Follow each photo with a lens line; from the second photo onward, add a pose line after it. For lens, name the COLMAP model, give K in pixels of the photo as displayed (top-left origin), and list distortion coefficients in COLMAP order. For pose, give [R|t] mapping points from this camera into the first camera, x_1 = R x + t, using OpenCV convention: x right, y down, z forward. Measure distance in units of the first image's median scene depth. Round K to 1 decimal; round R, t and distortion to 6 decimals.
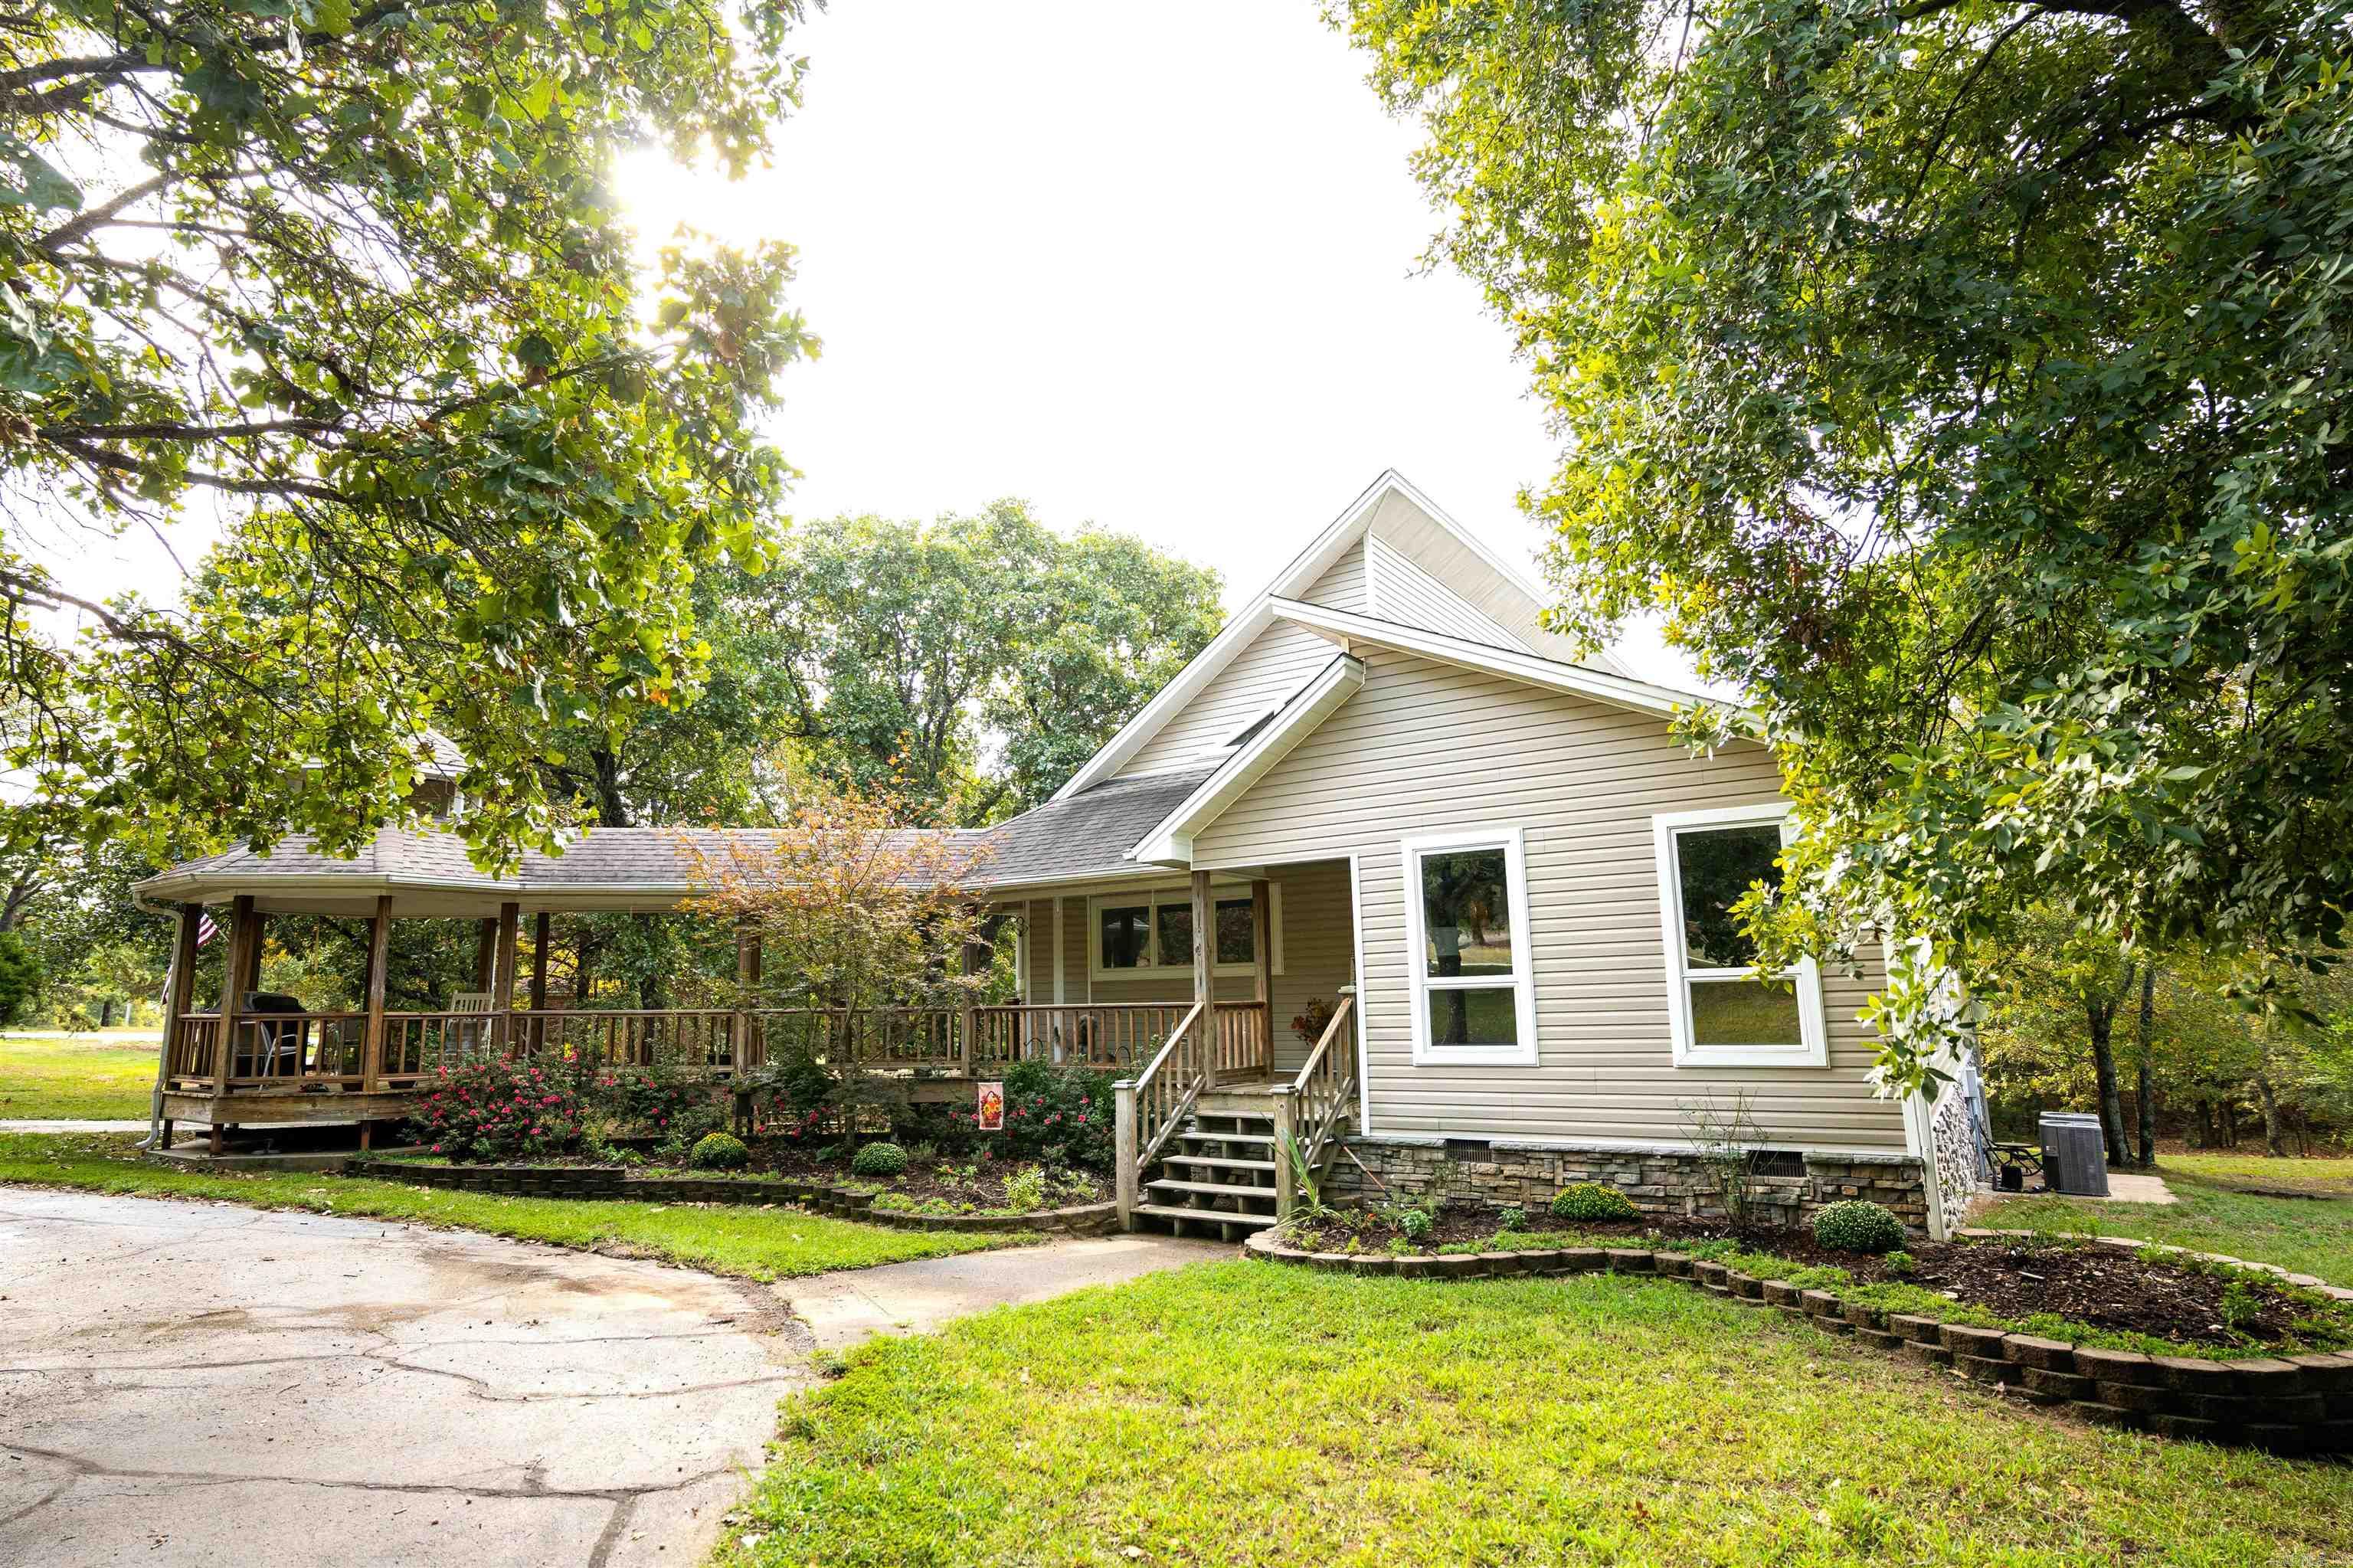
lens RADIAL K [[1270.7, 0, 1176.5], [0, 1270.7, 784.0], [0, 0, 1]] dist [-0.040083, 0.025794]
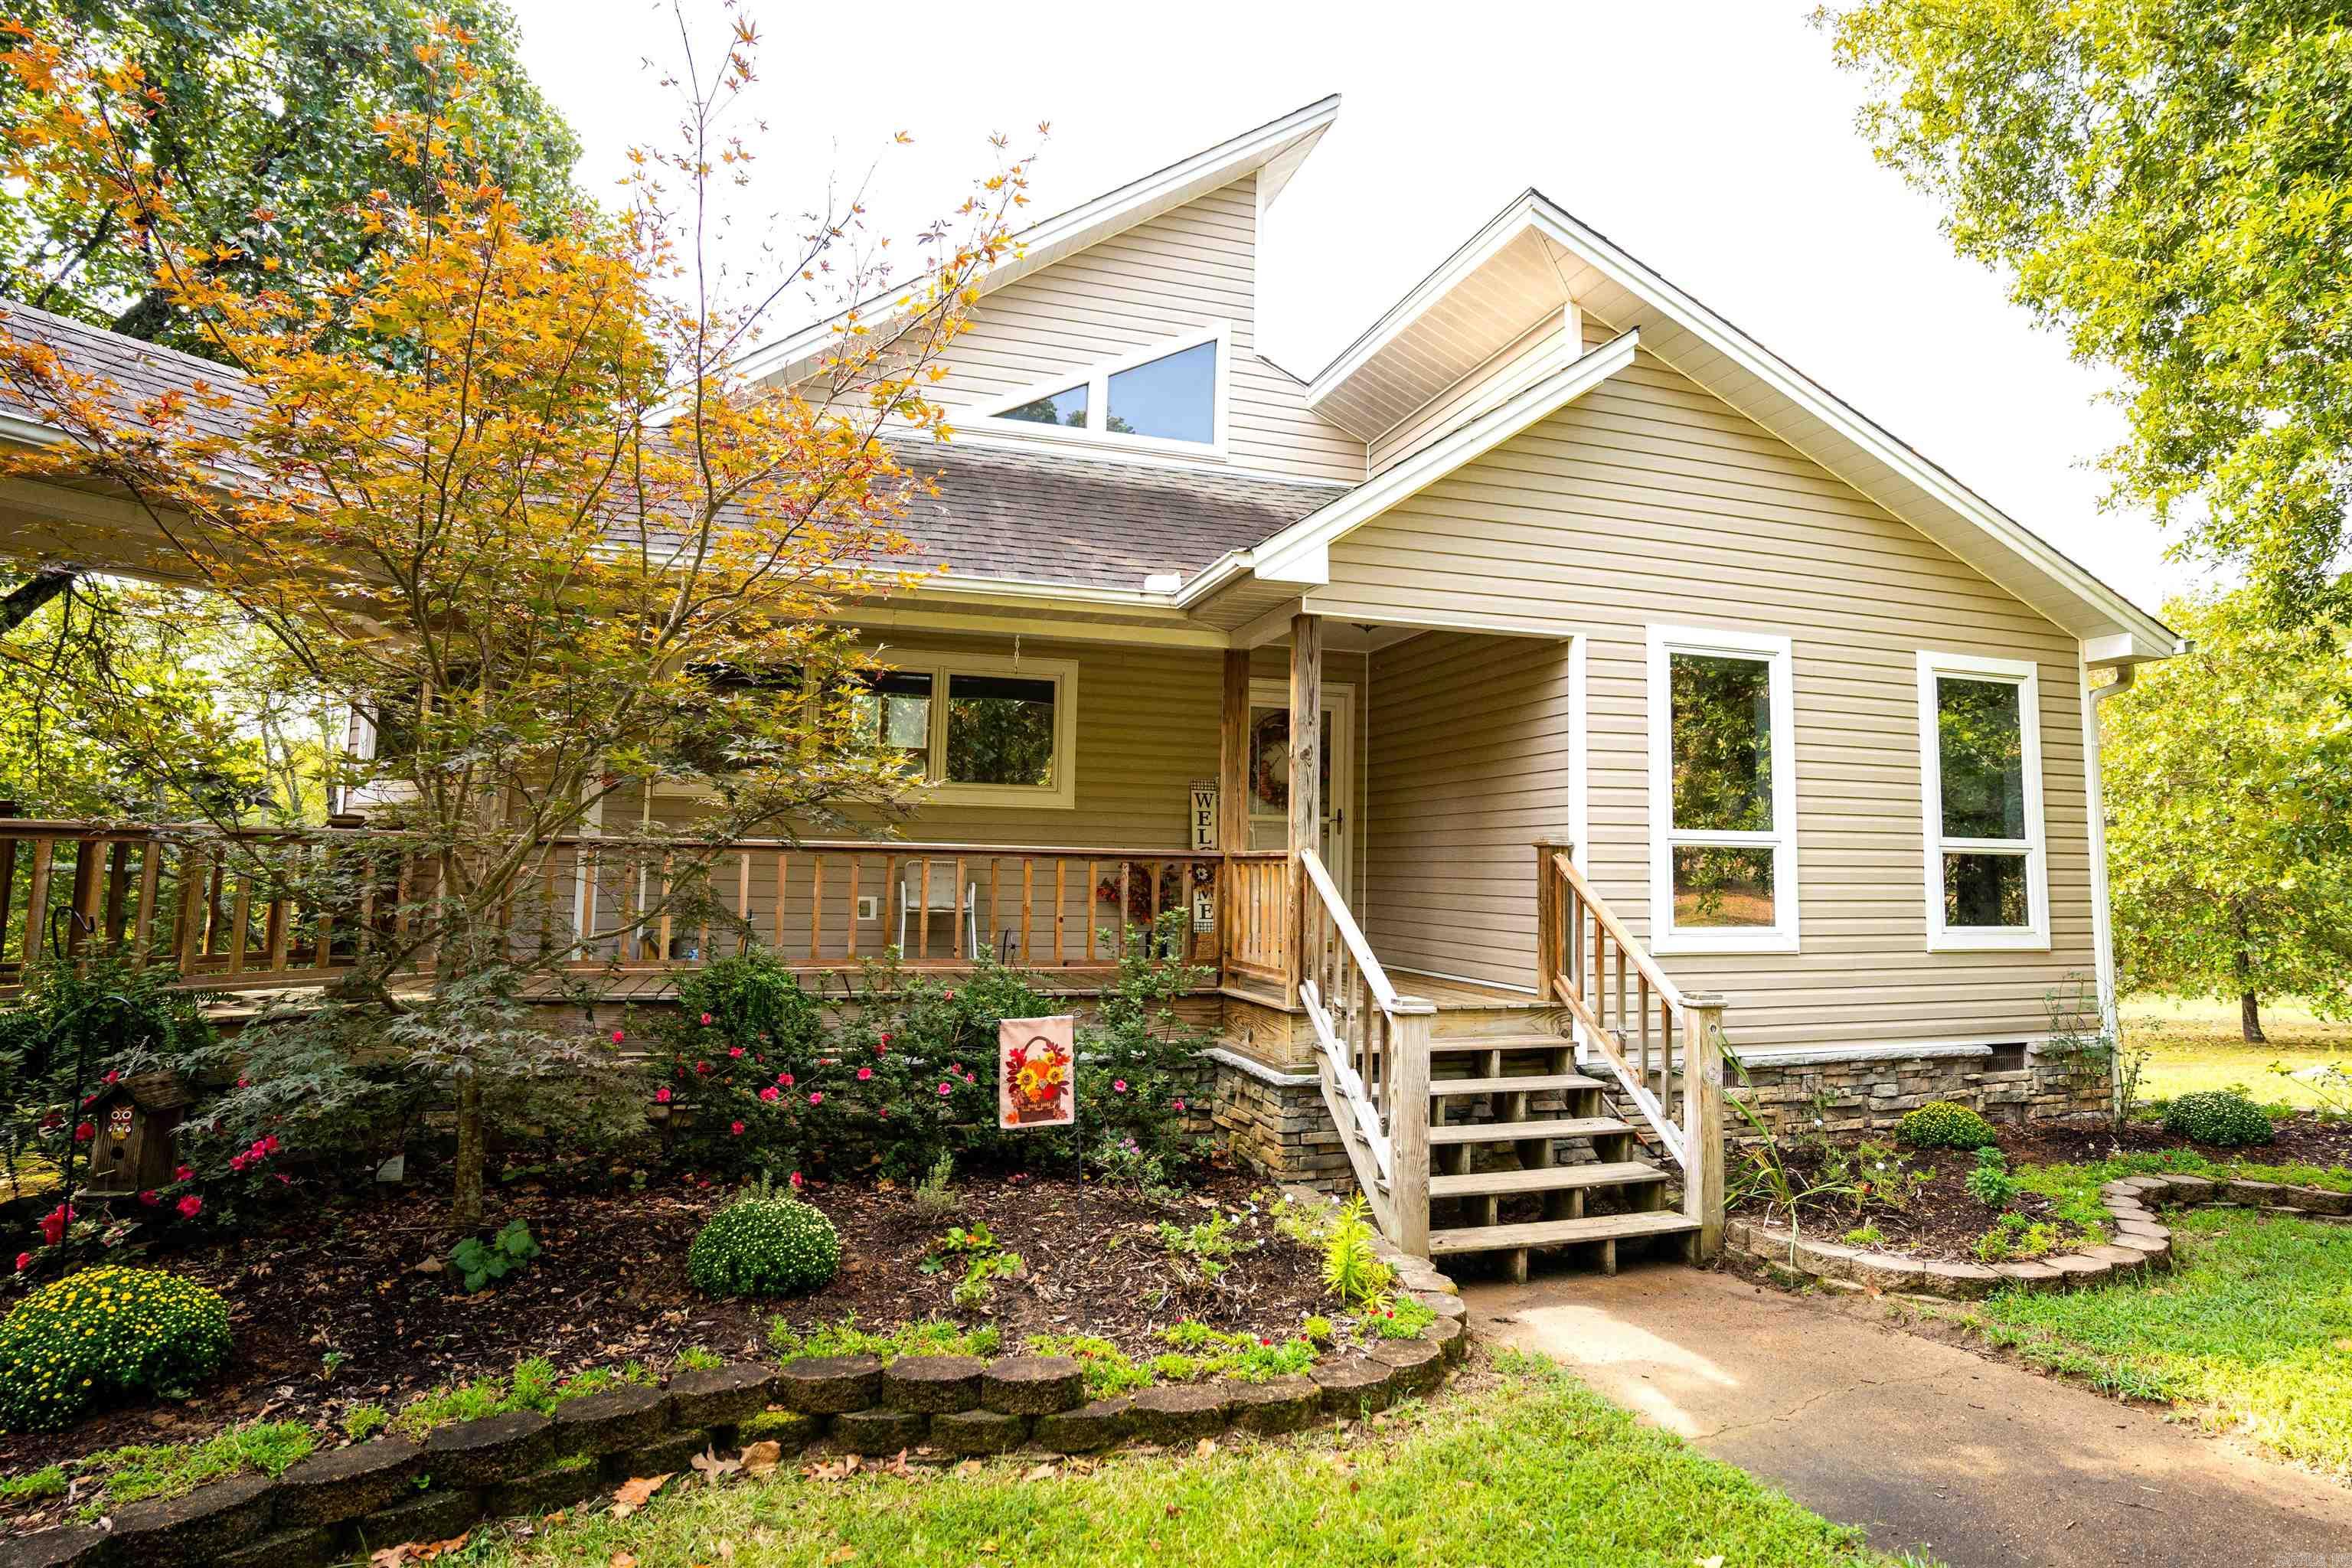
lens RADIAL K [[1297.9, 0, 1237.2], [0, 1297.9, 729.2], [0, 0, 1]] dist [-0.024714, -0.000665]
pose [[0.605948, 0.111544, 0.787645, -0.523687], [-0.164243, 0.986330, -0.013327, 0.151481], [-0.778364, -0.121290, 0.615985, 0.778067]]
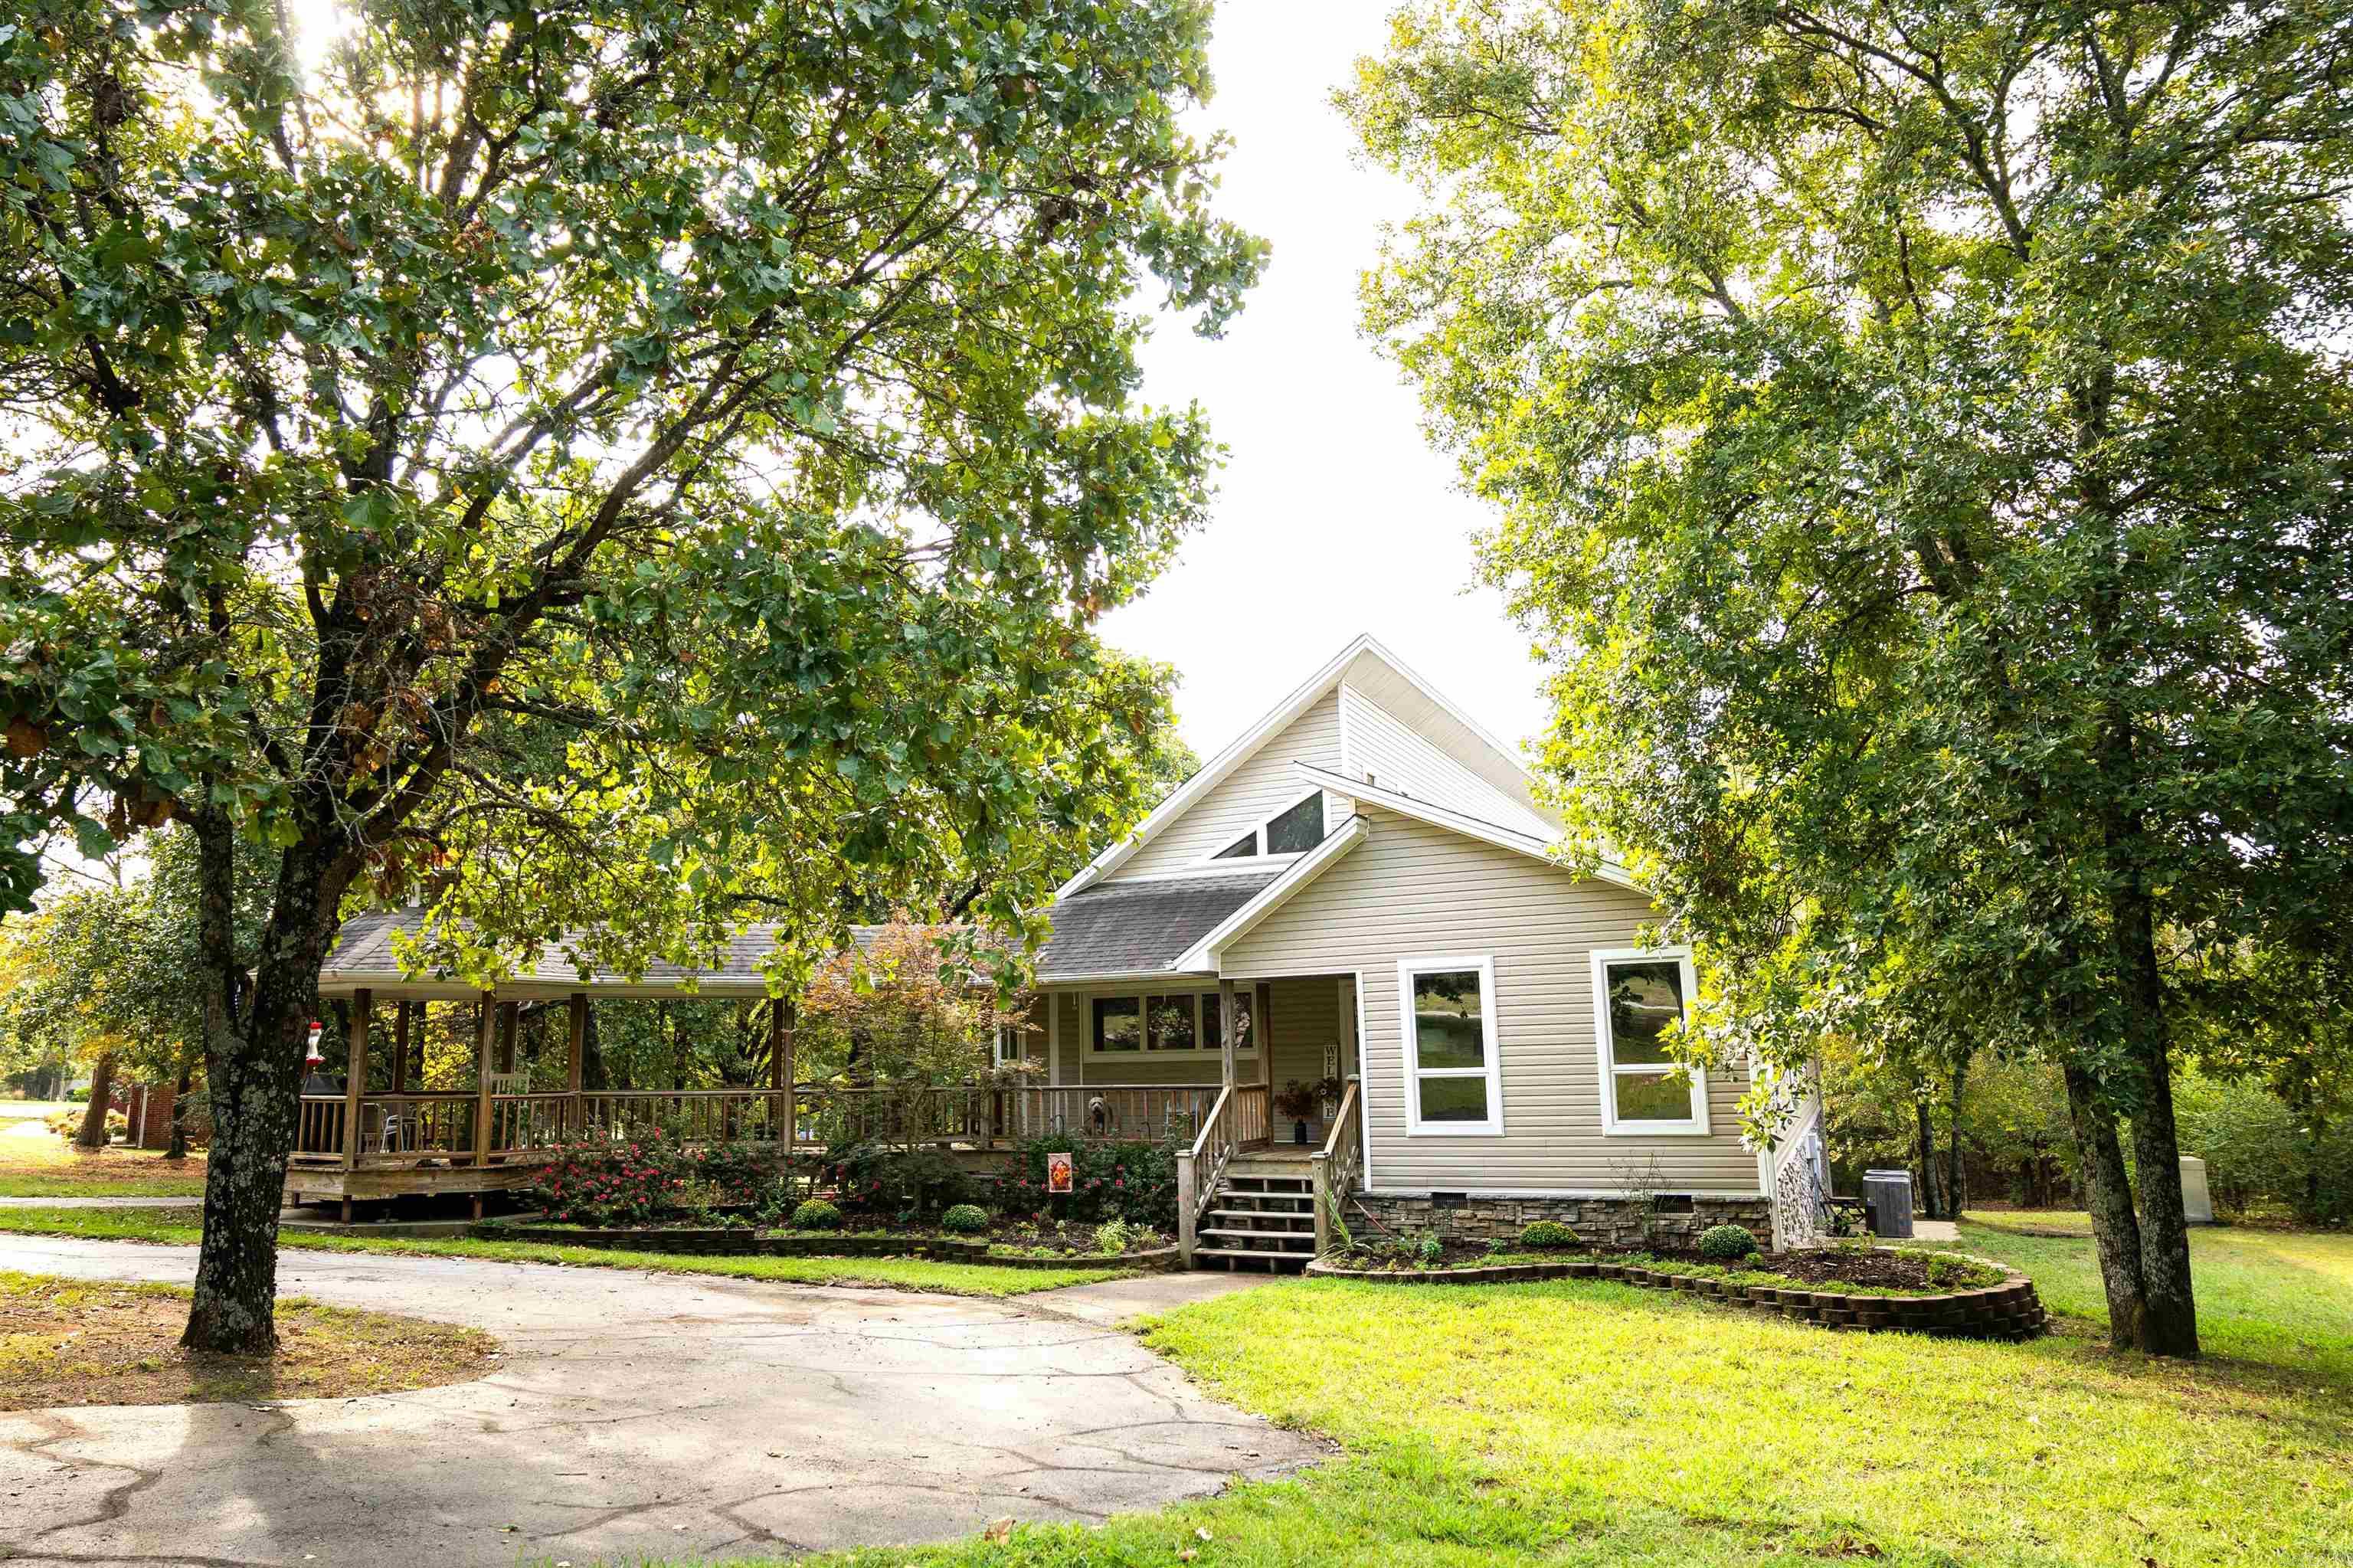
lens RADIAL K [[1493.7, 0, 1176.5], [0, 1493.7, 784.0], [0, 0, 1]] dist [-0.038842, 0.000239]
pose [[0.988997, 0.025699, 0.145683, -0.286664], [-0.023745, 0.999603, -0.015134, -0.113903], [-0.146014, 0.011508, 0.989216, -0.495634]]
